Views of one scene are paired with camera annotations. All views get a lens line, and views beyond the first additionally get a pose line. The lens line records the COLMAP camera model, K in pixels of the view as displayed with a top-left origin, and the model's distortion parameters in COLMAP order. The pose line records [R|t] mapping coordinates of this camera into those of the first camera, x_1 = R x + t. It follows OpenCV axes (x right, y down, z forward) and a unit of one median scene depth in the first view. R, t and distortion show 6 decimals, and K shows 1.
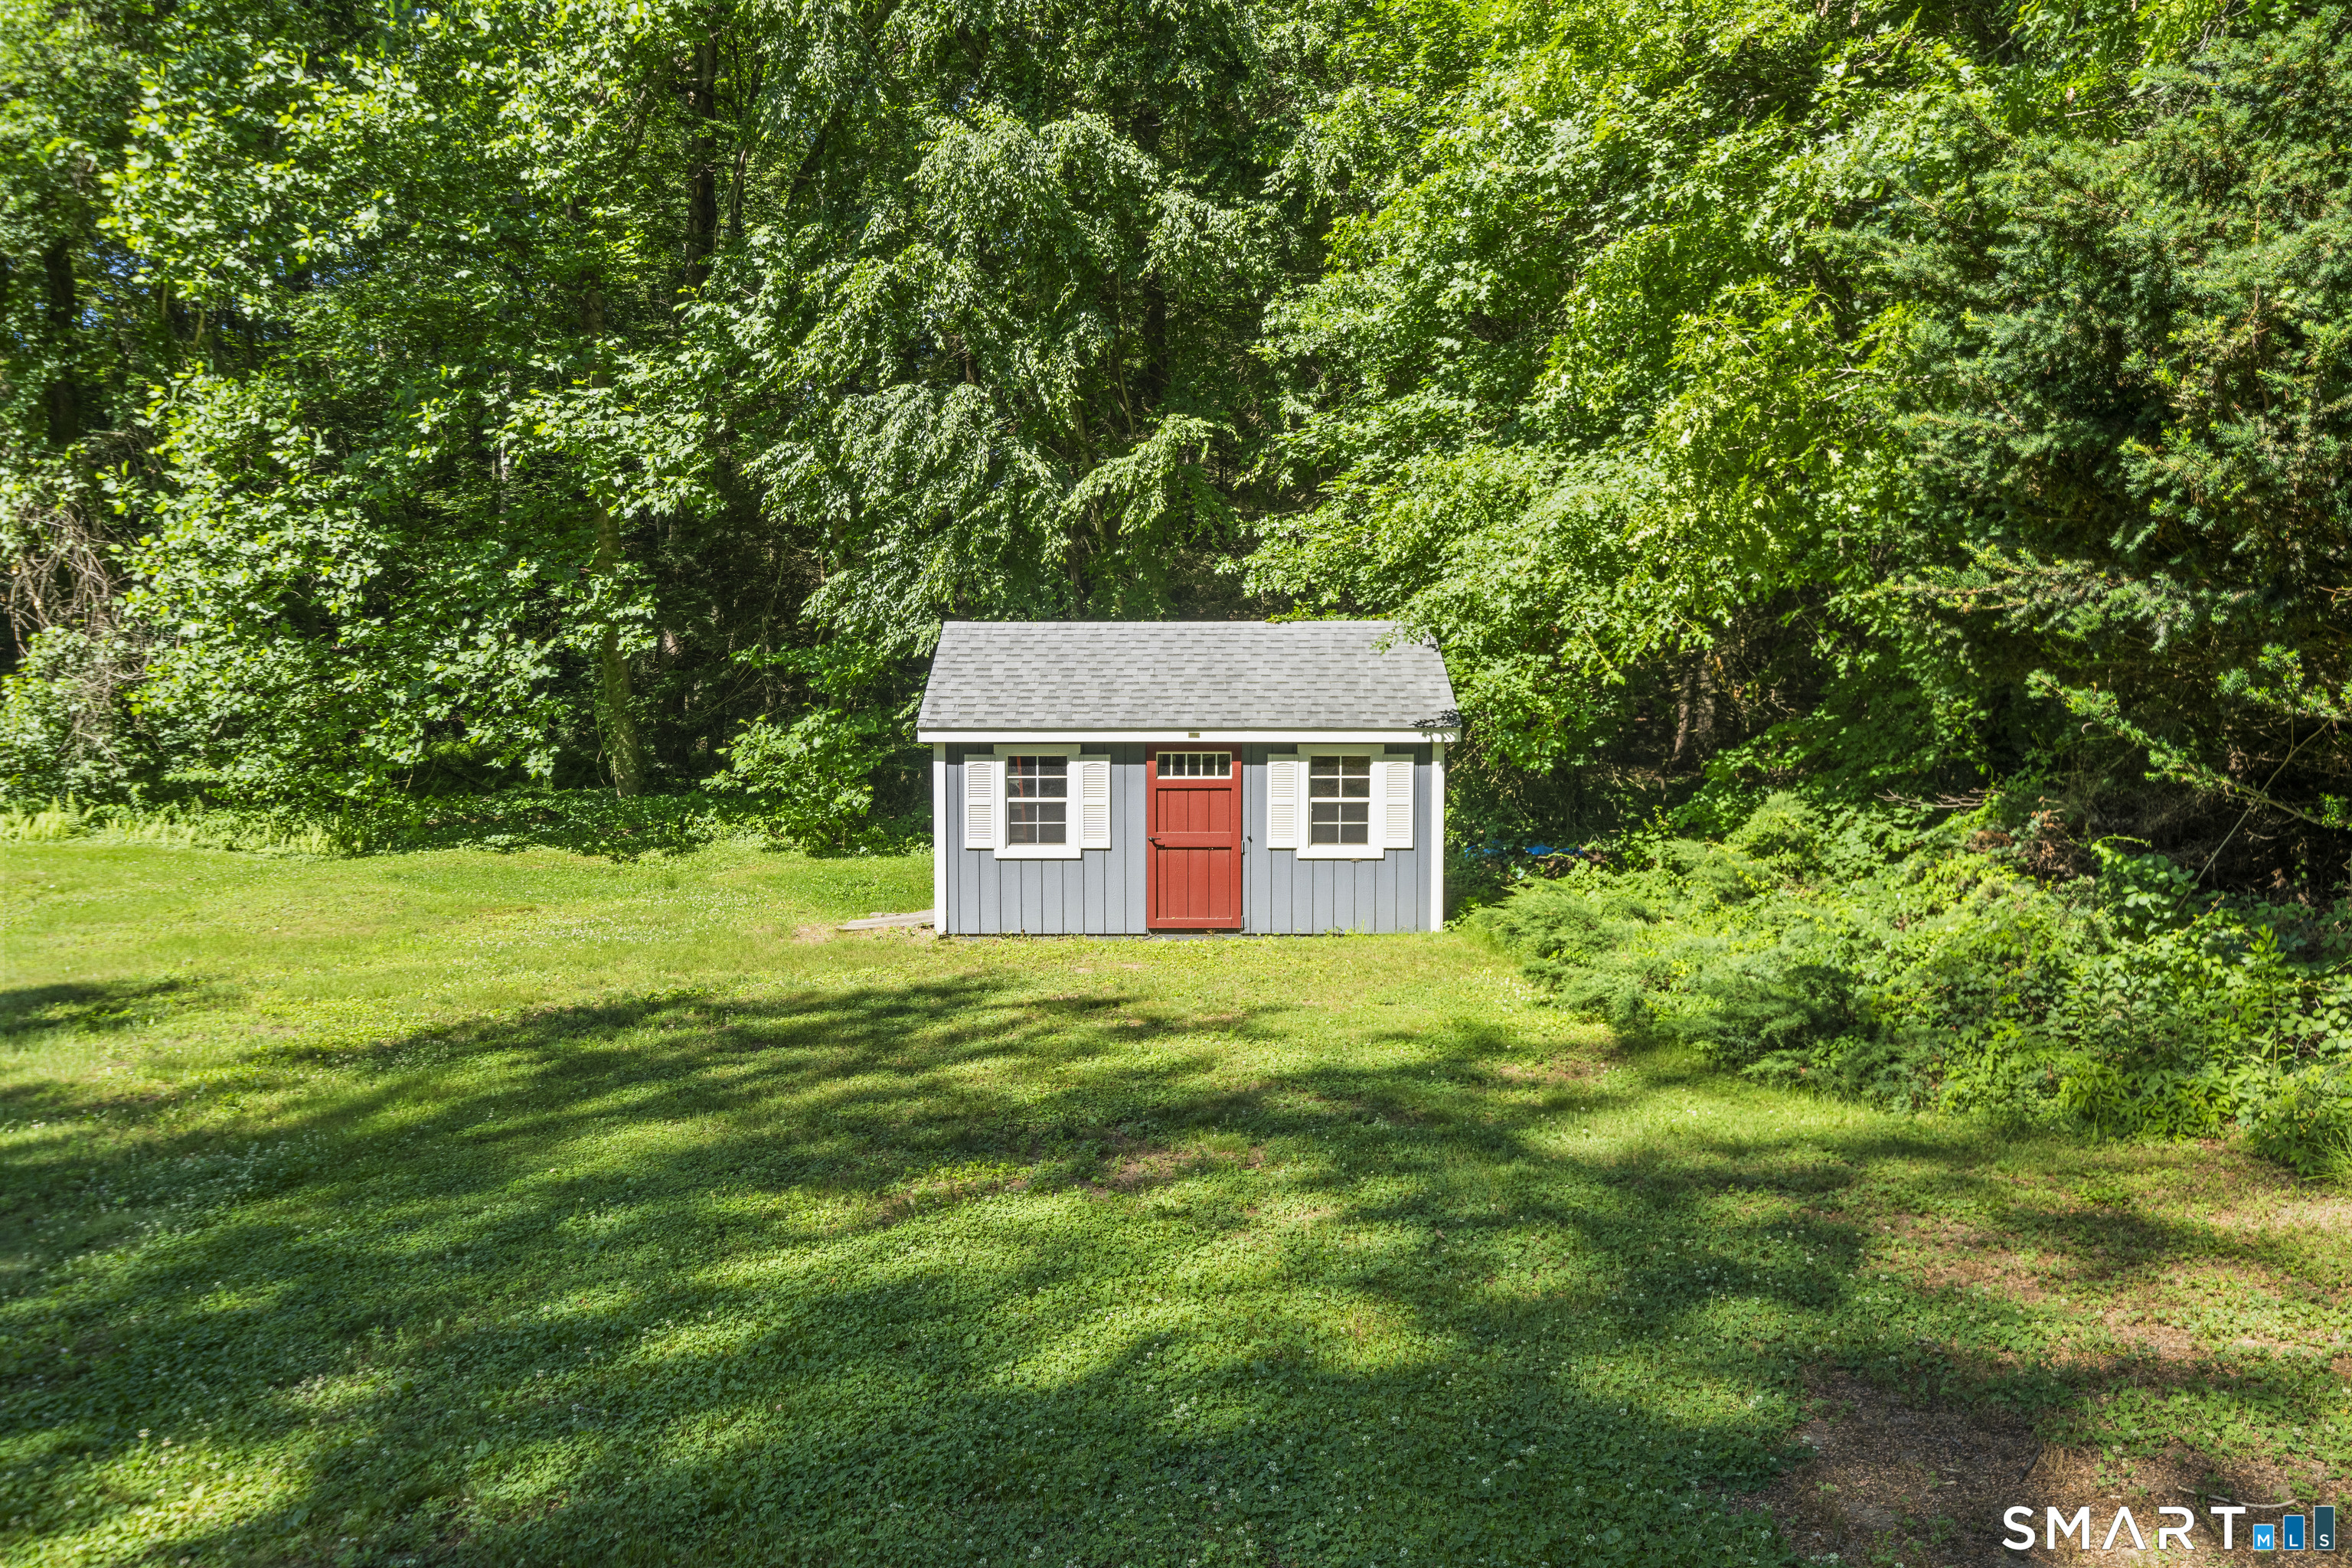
lens RADIAL K [[1630.4, 0, 1179.7], [0, 1630.4, 780.9], [0, 0, 1]] dist [-0.021724, 0.002363]
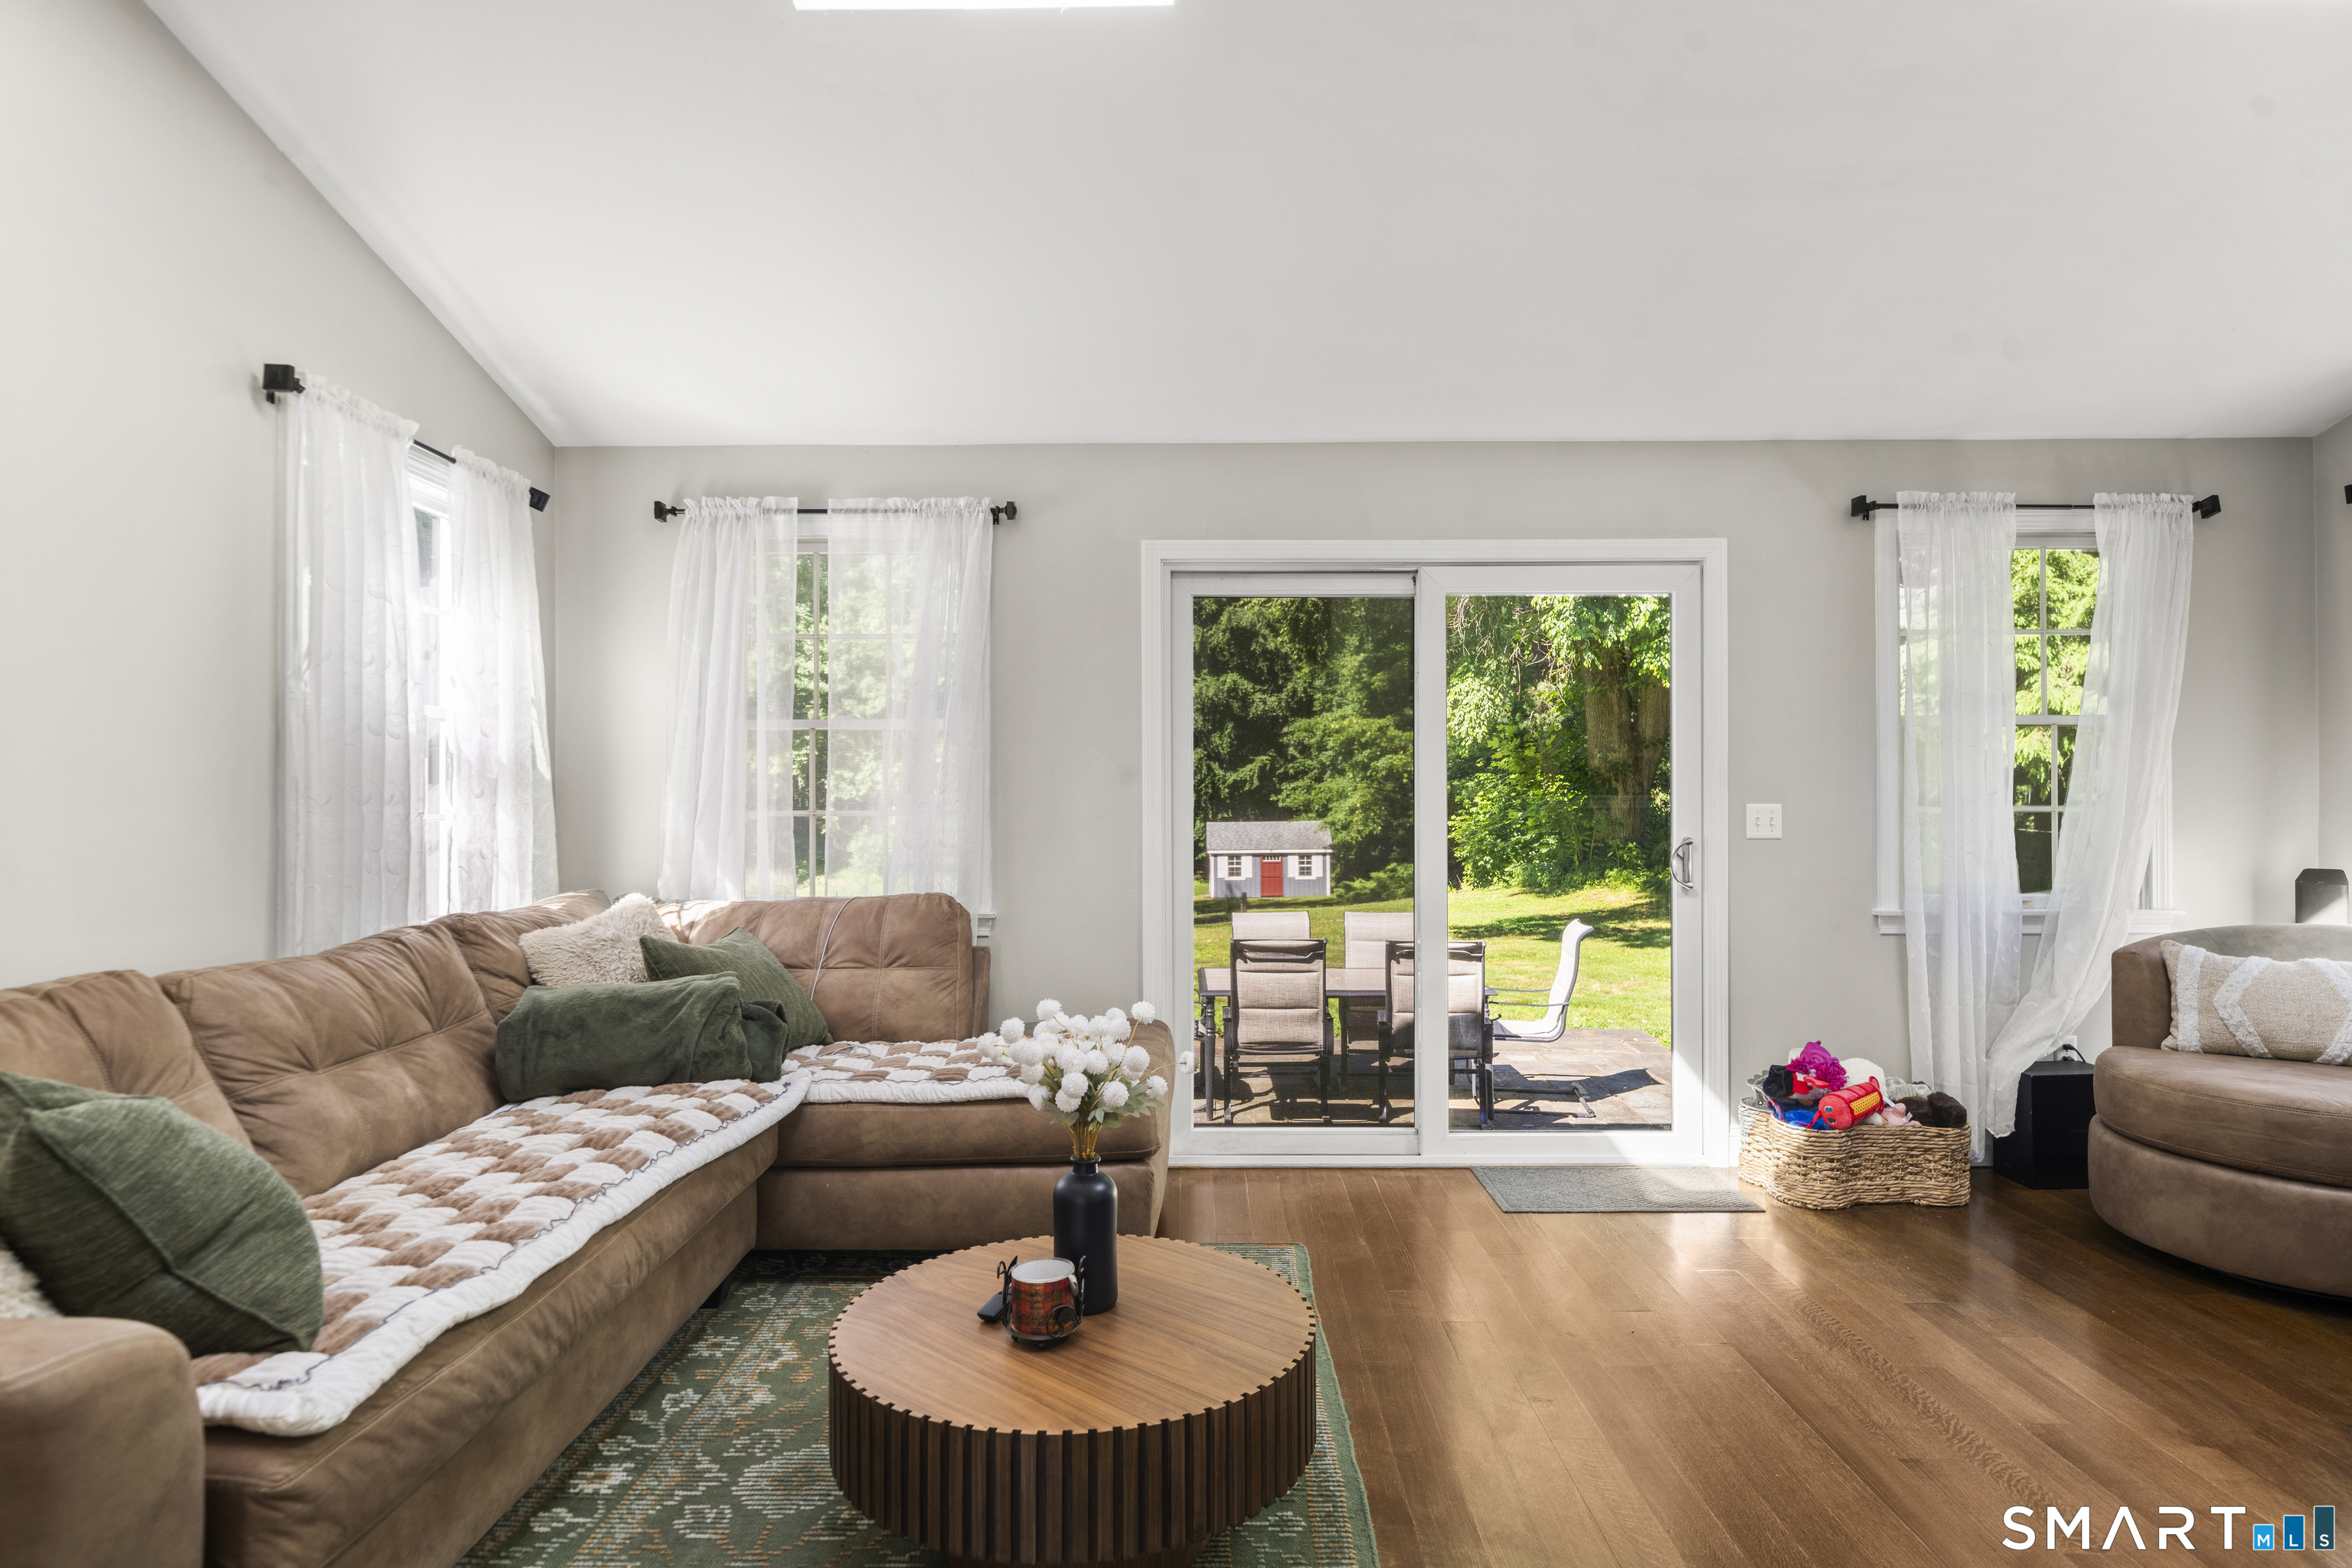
lens RADIAL K [[1258.3, 0, 1158.7], [0, 1258.3, 766.9], [0, 0, 1]] dist [-0.000453, 0.000771]
pose [[0.999371, -0.011343, -0.033592, -0.135774], [0.008958, 0.997486, -0.070300, -0.012976], [0.034305, 0.069955, 0.996960, -1.825213]]
